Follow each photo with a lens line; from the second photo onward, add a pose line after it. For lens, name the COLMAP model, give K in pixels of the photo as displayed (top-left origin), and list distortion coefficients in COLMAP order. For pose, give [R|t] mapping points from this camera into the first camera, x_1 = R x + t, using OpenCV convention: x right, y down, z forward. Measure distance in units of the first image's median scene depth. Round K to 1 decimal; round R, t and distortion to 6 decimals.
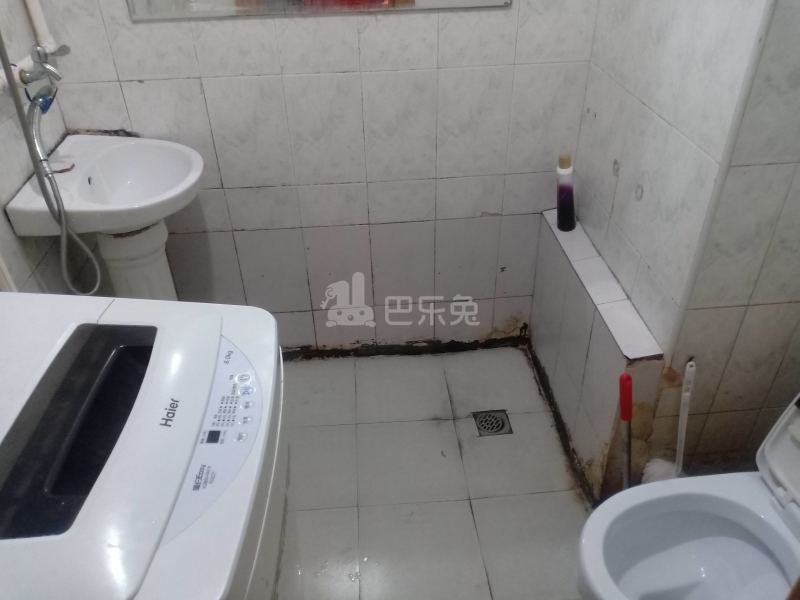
lens RADIAL K [[632.3, 0, 399.9], [0, 632.3, 312.4], [0, 0, 1]] dist [0.052874, -0.101221]
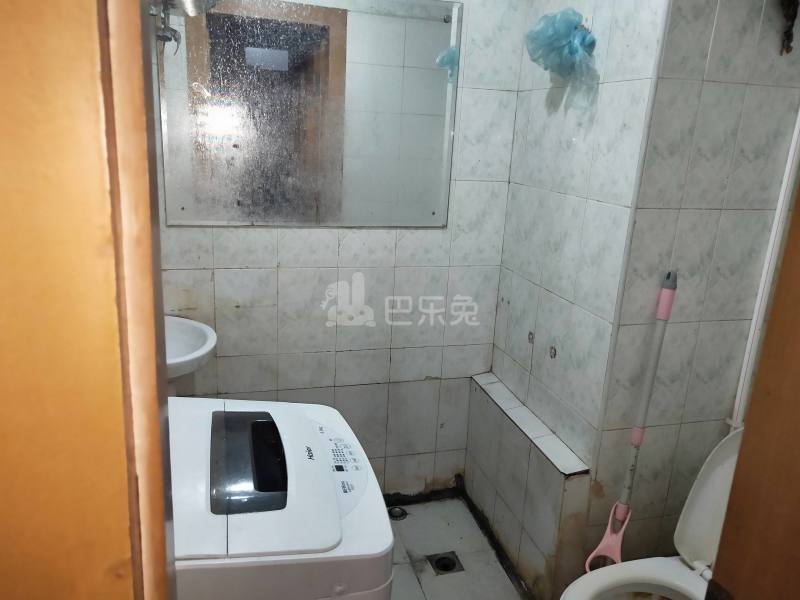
lens RADIAL K [[619.2, 0, 401.5], [0, 619.2, 299.8], [0, 0, 1]] dist [0.034740, -0.002642]
pose [[0.981210, 0.014858, 0.192372, -0.187402], [0.050073, 0.943260, -0.328258, 0.117811], [-0.186334, 0.331723, 0.924792, -0.199469]]
